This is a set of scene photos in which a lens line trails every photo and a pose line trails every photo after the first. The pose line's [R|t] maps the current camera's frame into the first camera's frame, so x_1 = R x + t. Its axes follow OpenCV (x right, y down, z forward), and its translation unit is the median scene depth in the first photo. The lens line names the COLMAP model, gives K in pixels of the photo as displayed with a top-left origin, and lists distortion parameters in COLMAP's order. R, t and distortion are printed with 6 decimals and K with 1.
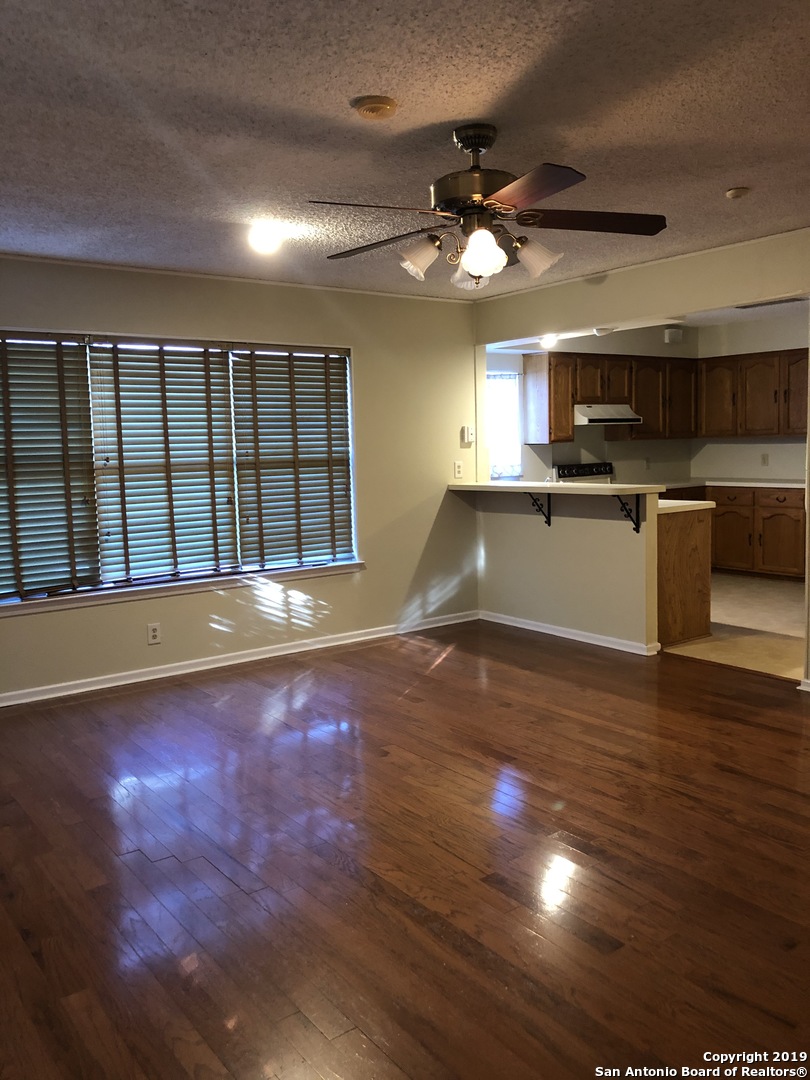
lens RADIAL K [[886.8, 0, 405.4], [0, 886.8, 530.6], [0, 0, 1]] dist [0.040637, -0.048021]
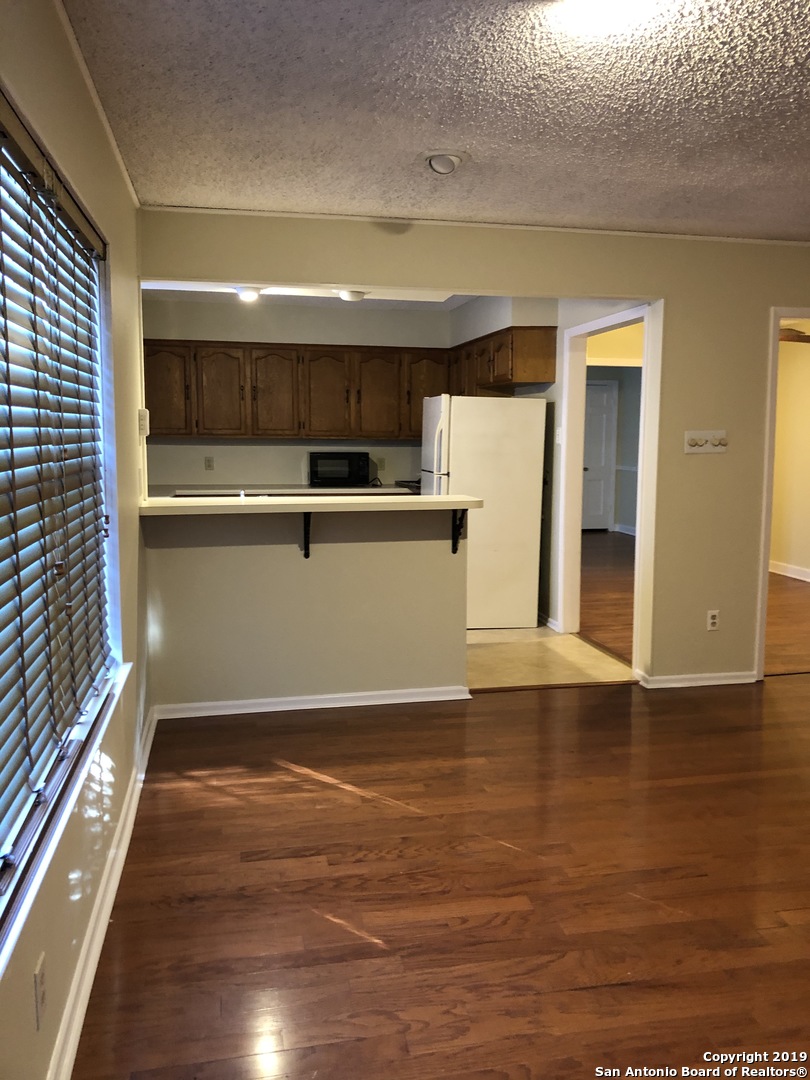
lens RADIAL K [[886.8, 0, 457.9], [0, 886.8, 527.9], [0, 0, 1]] dist [0.040637, -0.048021]
pose [[0.393964, -0.068476, 0.916572, -0.331798], [0.074180, 0.996337, 0.042551, -0.038163], [-0.916128, 0.051227, 0.397600, 0.461276]]
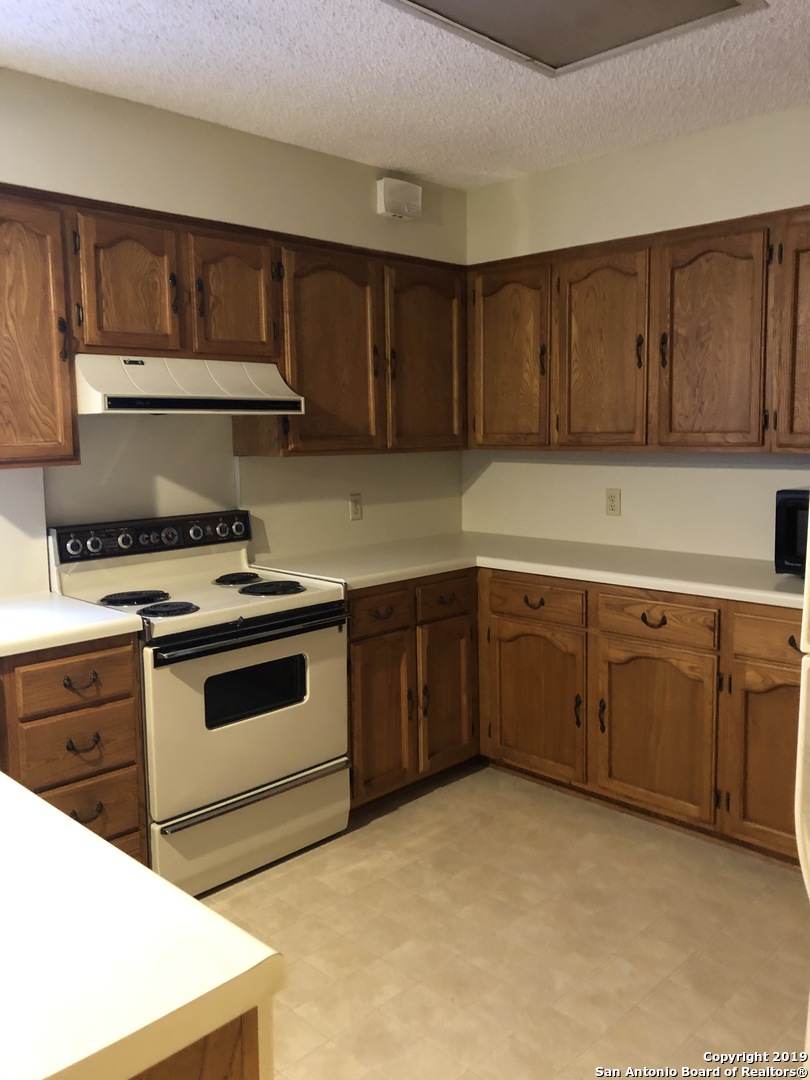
lens RADIAL K [[886.8, 0, 402.3], [0, 886.8, 524.4], [0, 0, 1]] dist [0.040637, -0.048021]
pose [[0.990135, -0.002009, 0.140105, 0.258347], [0.001134, 0.999979, 0.006325, -0.076849], [-0.140115, -0.006104, 0.990116, 0.630175]]
